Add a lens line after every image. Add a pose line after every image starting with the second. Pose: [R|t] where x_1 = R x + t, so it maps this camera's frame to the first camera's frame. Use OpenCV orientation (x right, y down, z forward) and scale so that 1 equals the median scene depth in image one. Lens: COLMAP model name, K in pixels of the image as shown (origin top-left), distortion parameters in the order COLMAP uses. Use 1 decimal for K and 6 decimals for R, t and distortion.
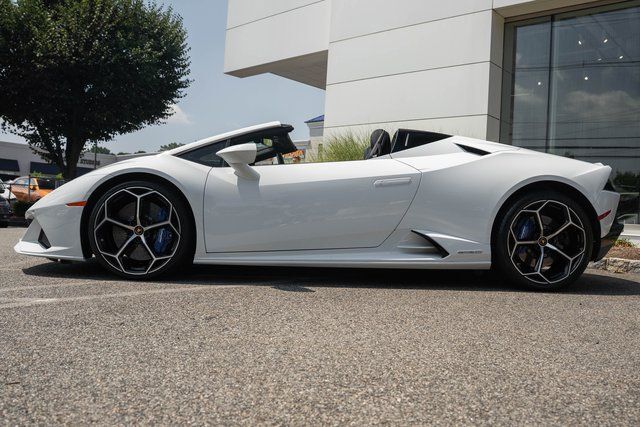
lens RADIAL K [[584.4, 0, 360.1], [0, 584.4, 237.8], [0, 0, 1]] dist [-0.154828, 0.131079]
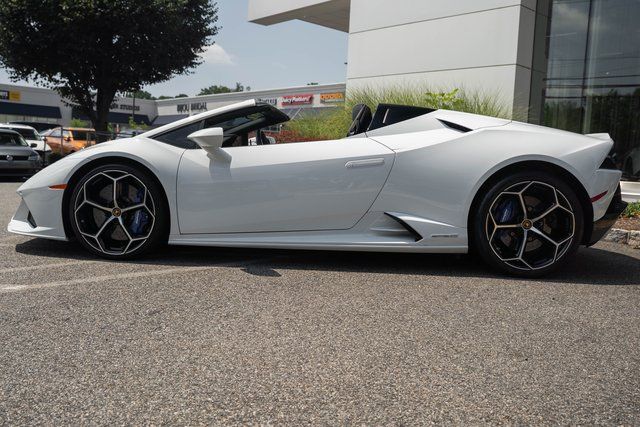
lens RADIAL K [[607.3, 0, 324.2], [0, 607.3, 215.2], [0, 0, 1]] dist [-0.098677, 0.145870]
pose [[0.989011, 0.009022, -0.147564, 0.136134], [-0.000094, 0.998174, 0.060398, -0.068671], [0.147840, -0.059720, 0.987207, -0.015649]]
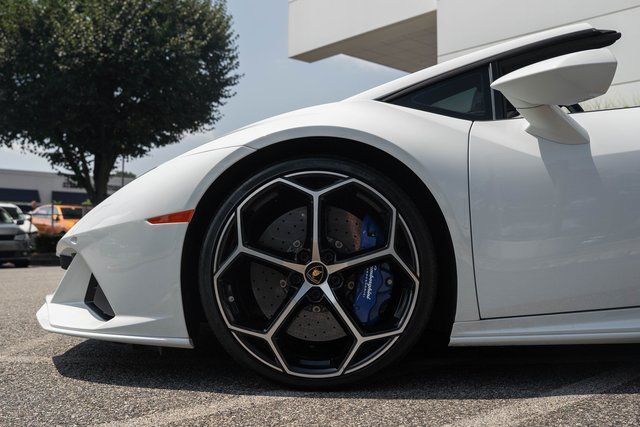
lens RADIAL K [[652.3, 0, 295.1], [0, 652.3, 215.9], [0, 0, 1]] dist [-0.094205, 0.015978]
pose [[0.984885, -0.051669, -0.165322, -0.300262], [0.039272, 0.996226, -0.077399, -0.017433], [0.168697, 0.069736, 0.983198, 0.484383]]
